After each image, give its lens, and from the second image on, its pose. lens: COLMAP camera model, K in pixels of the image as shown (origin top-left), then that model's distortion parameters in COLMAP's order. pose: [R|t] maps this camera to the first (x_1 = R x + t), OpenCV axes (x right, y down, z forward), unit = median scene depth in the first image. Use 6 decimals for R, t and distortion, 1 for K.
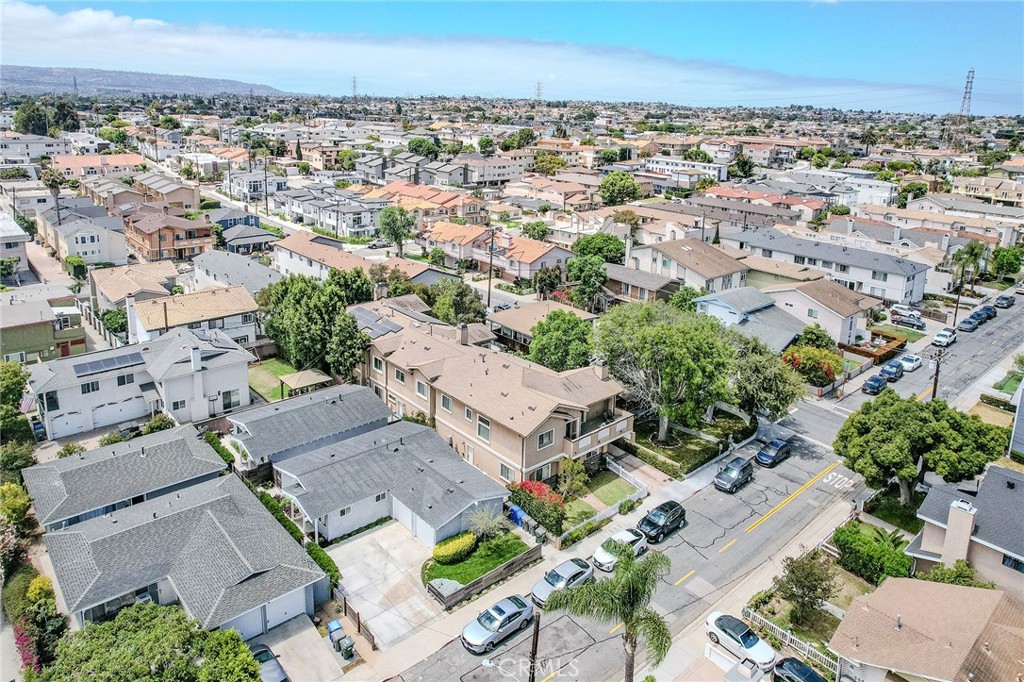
lens RADIAL K [[681.3, 0, 508.5], [0, 681.3, 340.3], [0, 0, 1]] dist [-0.078568, 0.070007]
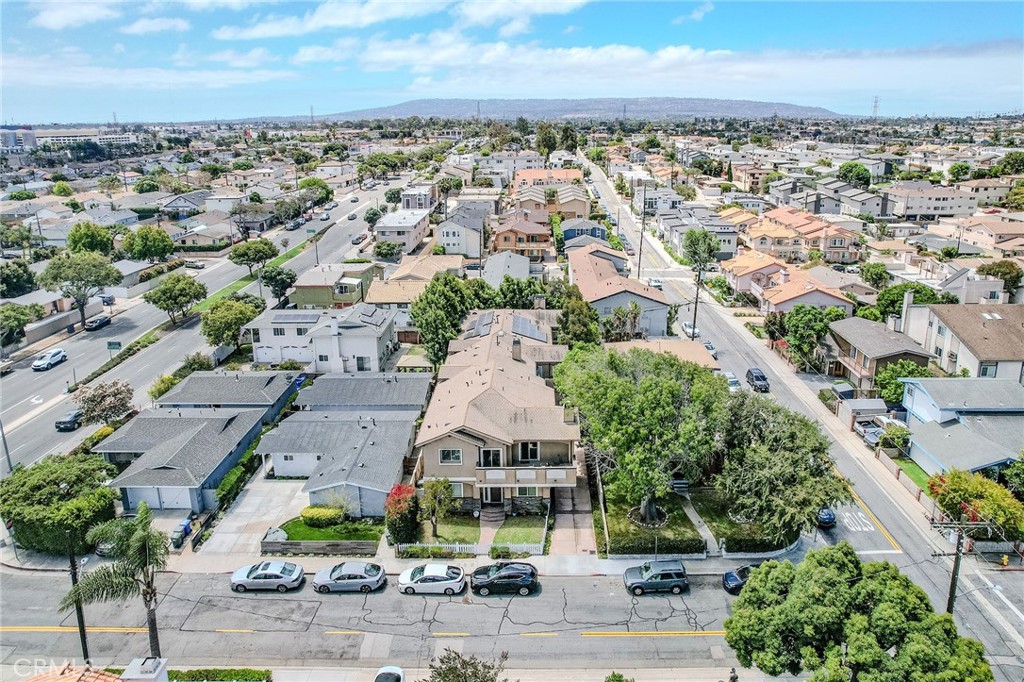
lens RADIAL K [[681.3, 0, 508.5], [0, 681.3, 340.3], [0, 0, 1]] dist [-0.078568, 0.070007]
pose [[0.733603, 0.181819, -0.654804, 0.155570], [-0.201643, 0.978390, 0.045761, -0.017270], [0.648974, 0.098466, 0.754412, 0.060102]]
